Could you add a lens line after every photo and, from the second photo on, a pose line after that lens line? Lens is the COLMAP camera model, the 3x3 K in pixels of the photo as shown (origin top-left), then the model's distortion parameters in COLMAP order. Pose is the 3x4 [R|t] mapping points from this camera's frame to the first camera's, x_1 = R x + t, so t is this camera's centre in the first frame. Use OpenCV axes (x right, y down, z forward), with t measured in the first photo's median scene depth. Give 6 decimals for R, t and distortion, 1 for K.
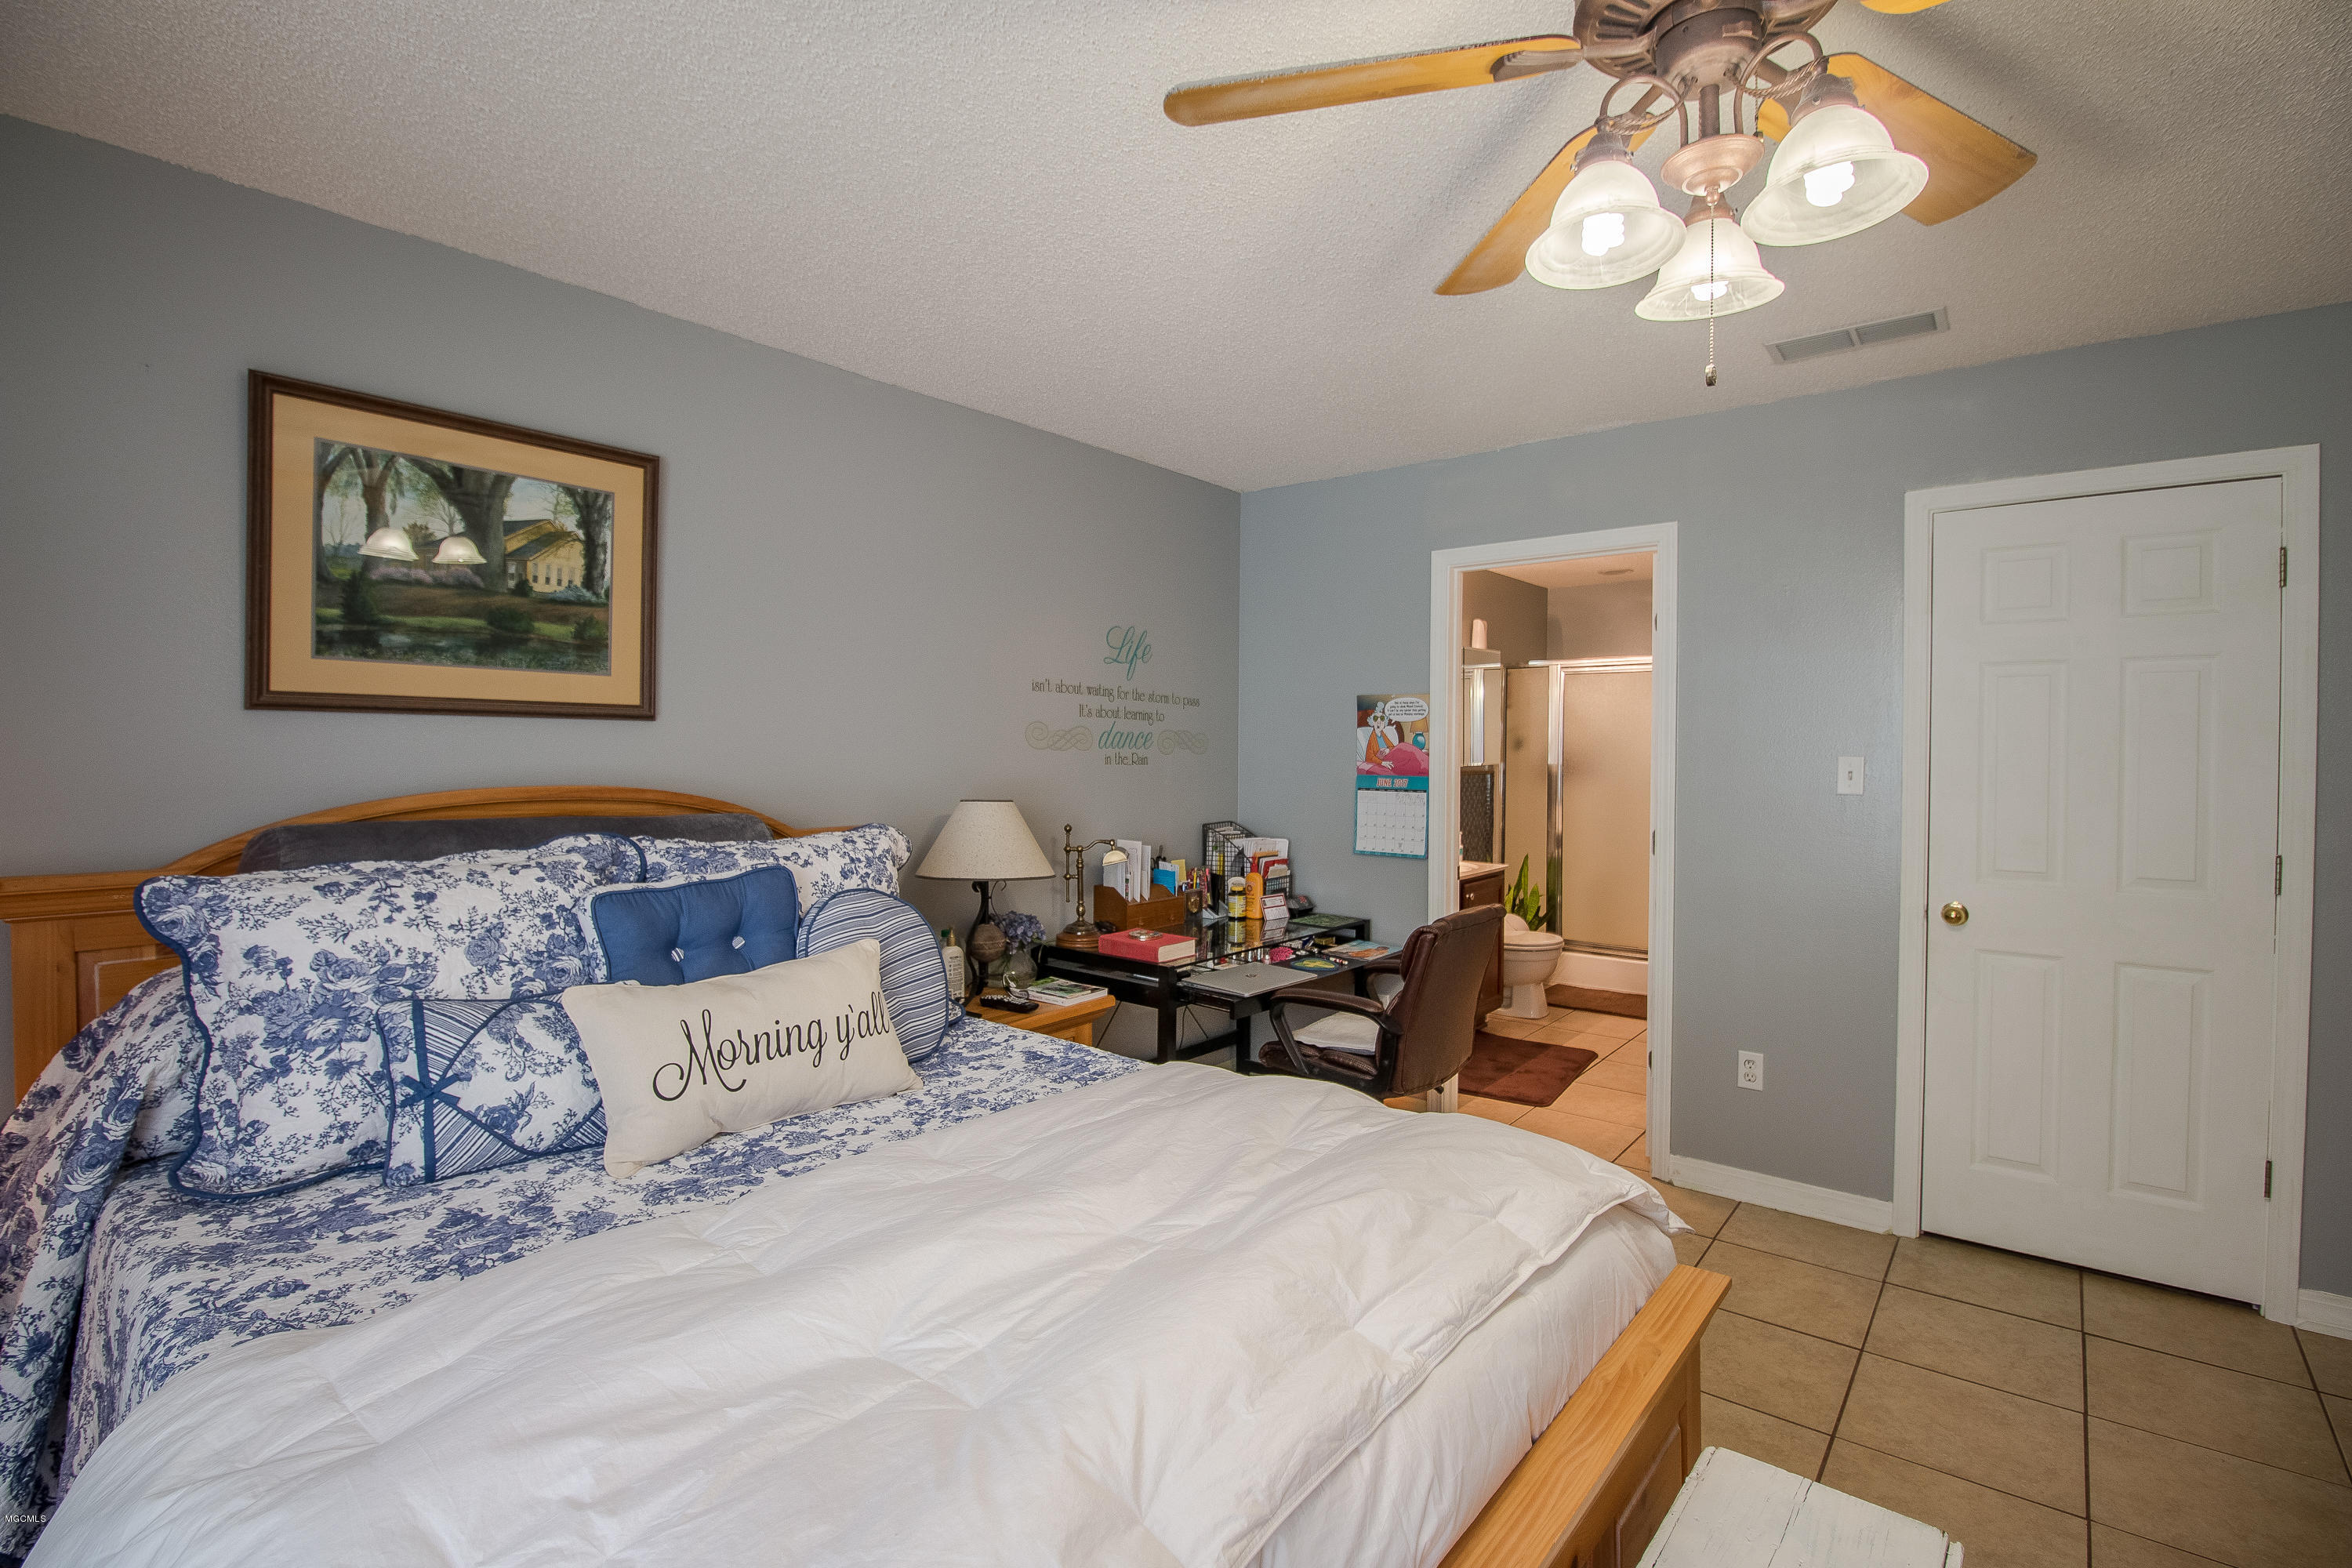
lens RADIAL K [[1095.9, 0, 1174.7], [0, 1095.9, 764.2], [0, 0, 1]] dist [-0.006483, -0.009775]
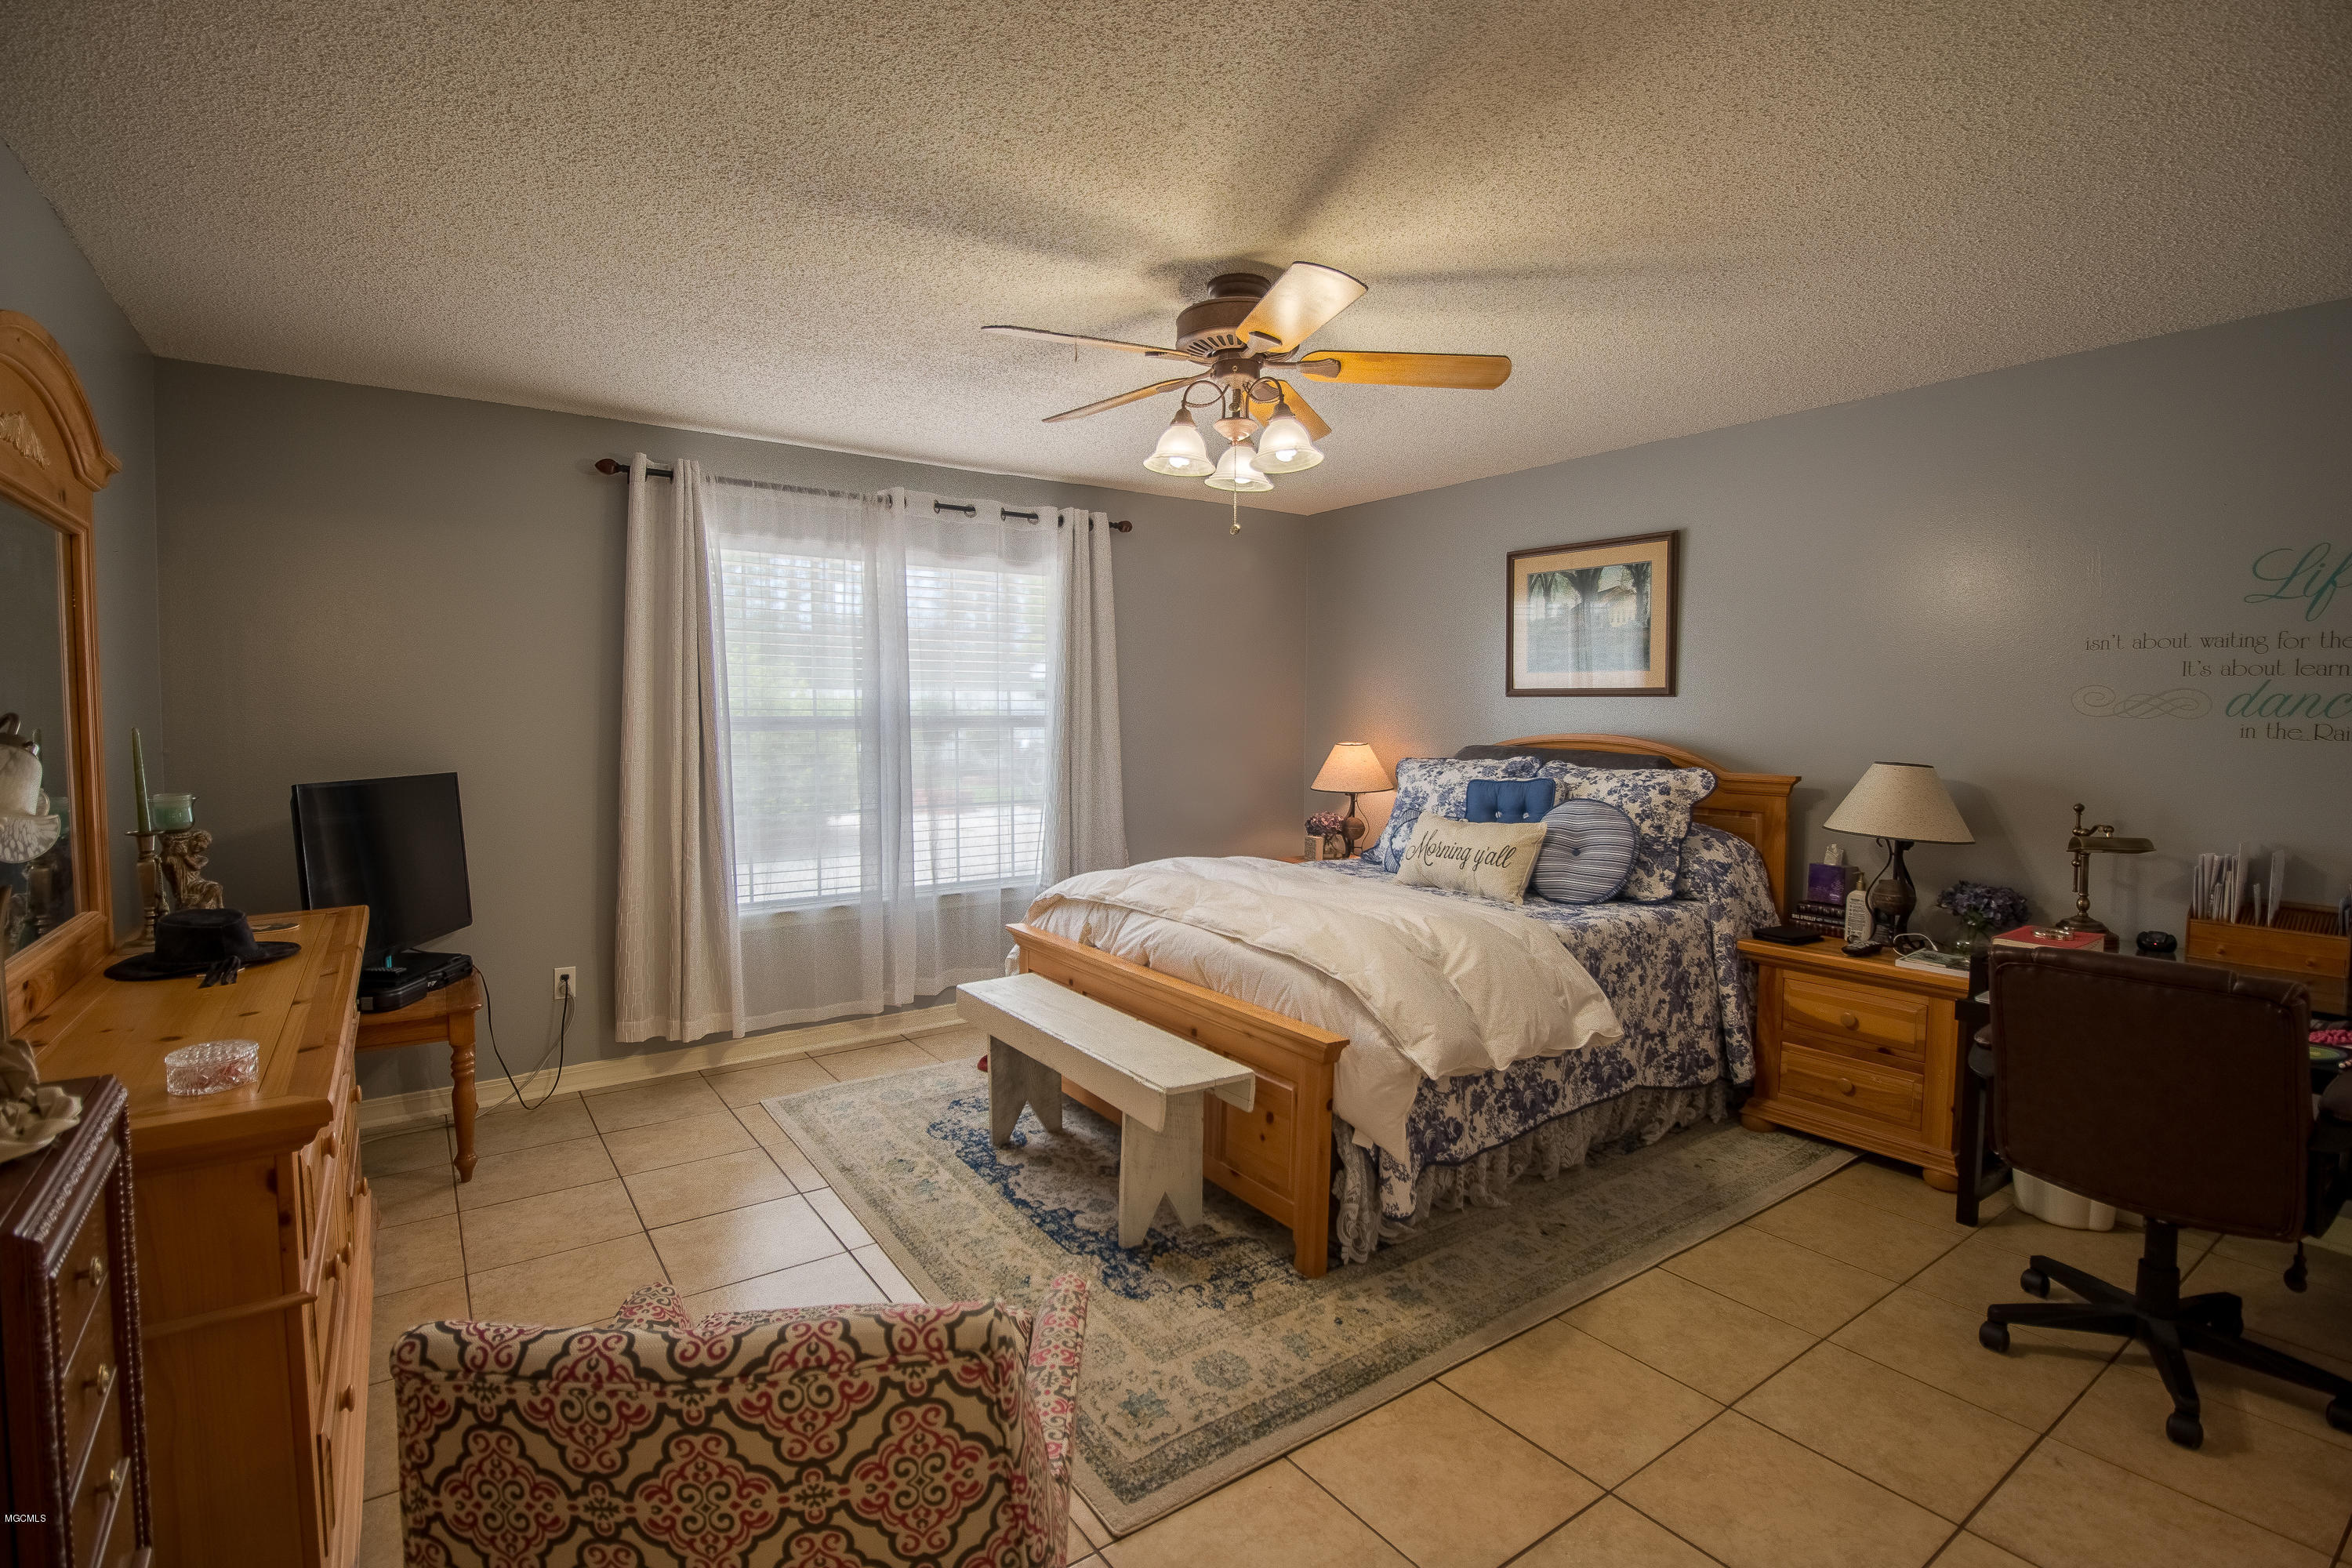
lens RADIAL K [[1095.9, 0, 1174.5], [0, 1095.9, 780.4], [0, 0, 1]] dist [-0.006483, -0.009775]
pose [[-0.266807, 0.055812, -0.962133, 1.364442], [-0.019697, 0.997797, 0.063343, -0.005197], [0.963549, 0.035852, -0.265120, 0.788616]]
